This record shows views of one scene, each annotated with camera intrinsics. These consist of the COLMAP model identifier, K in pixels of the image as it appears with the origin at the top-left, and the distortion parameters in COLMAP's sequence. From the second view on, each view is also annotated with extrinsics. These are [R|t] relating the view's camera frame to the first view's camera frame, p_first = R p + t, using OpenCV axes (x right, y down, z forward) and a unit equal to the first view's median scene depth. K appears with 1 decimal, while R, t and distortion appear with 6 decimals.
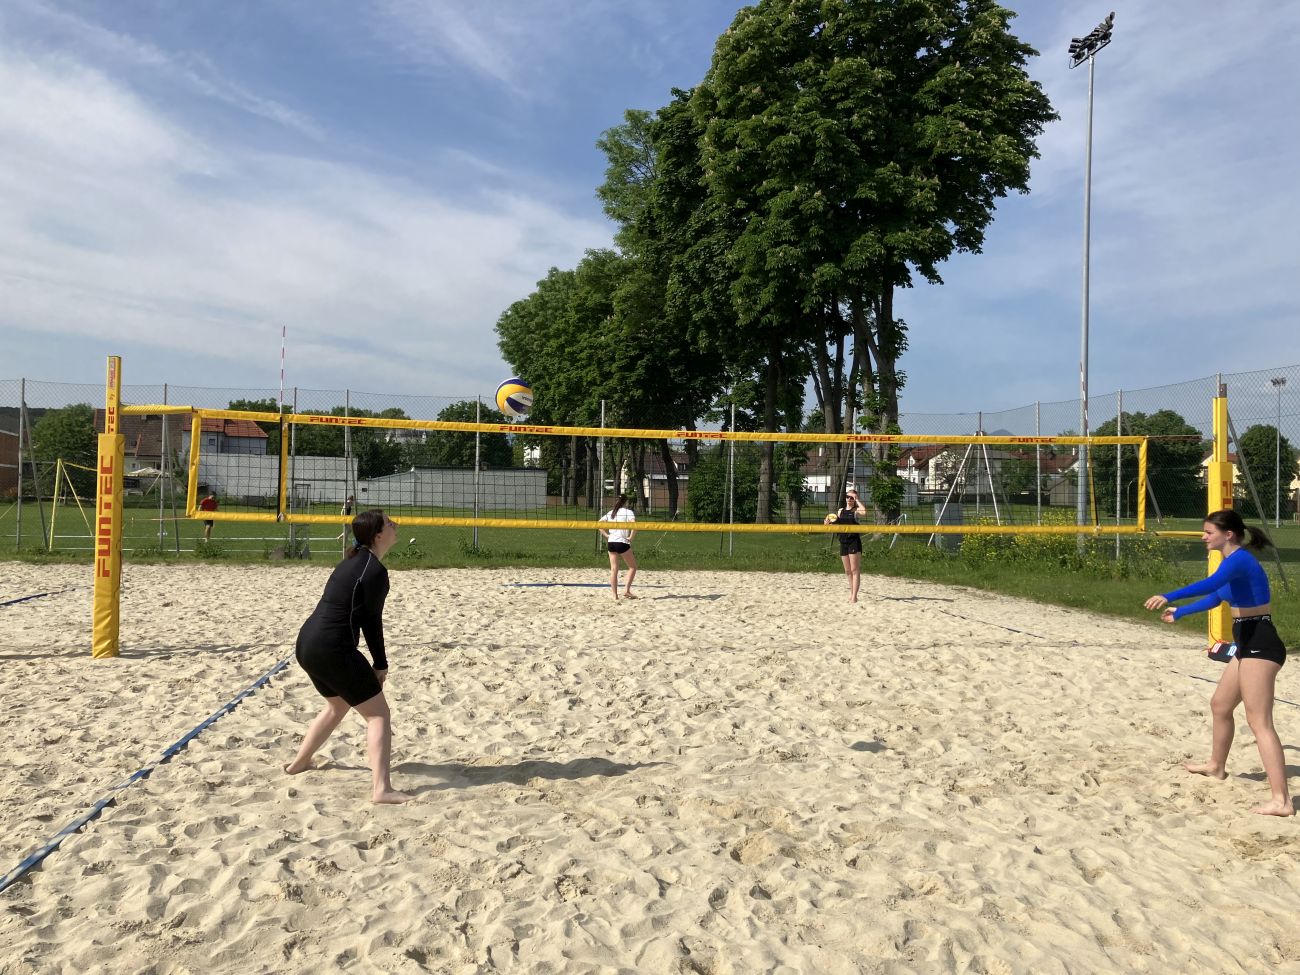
lens RADIAL K [[1062.0, 0, 650.0], [0, 1062.0, 487.5], [0, 0, 1]] dist [0.067358, -0.057886]
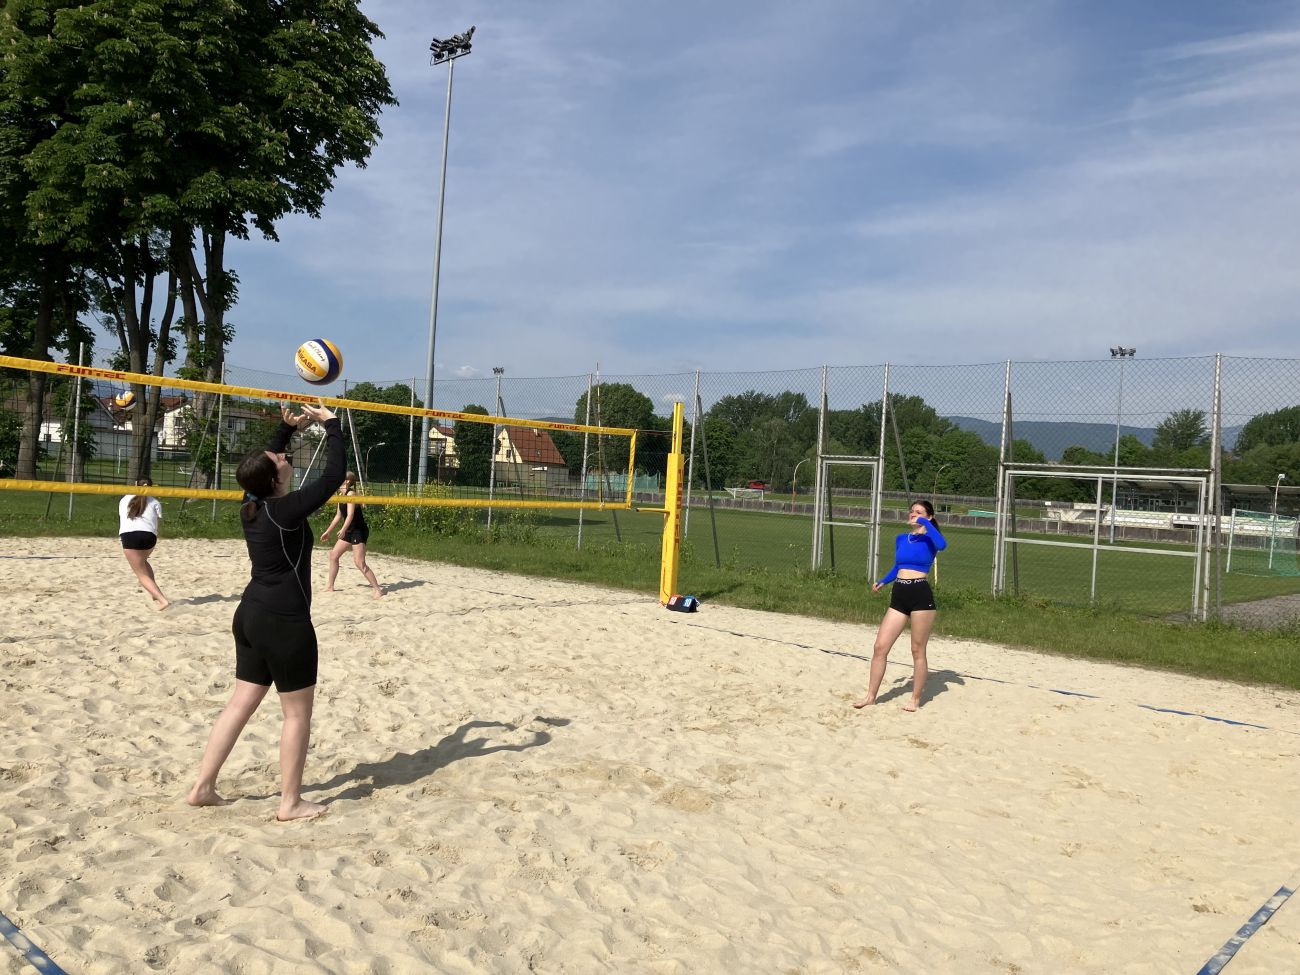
lens RADIAL K [[1065.2, 0, 650.0], [0, 1065.2, 487.5], [0, 0, 1]] dist [0.089586, -0.123866]
pose [[0.757497, 0.029442, 0.652175, -0.110297], [-0.054067, 0.998380, 0.017727, -0.001756], [-0.650596, -0.048690, 0.757861, 0.025591]]
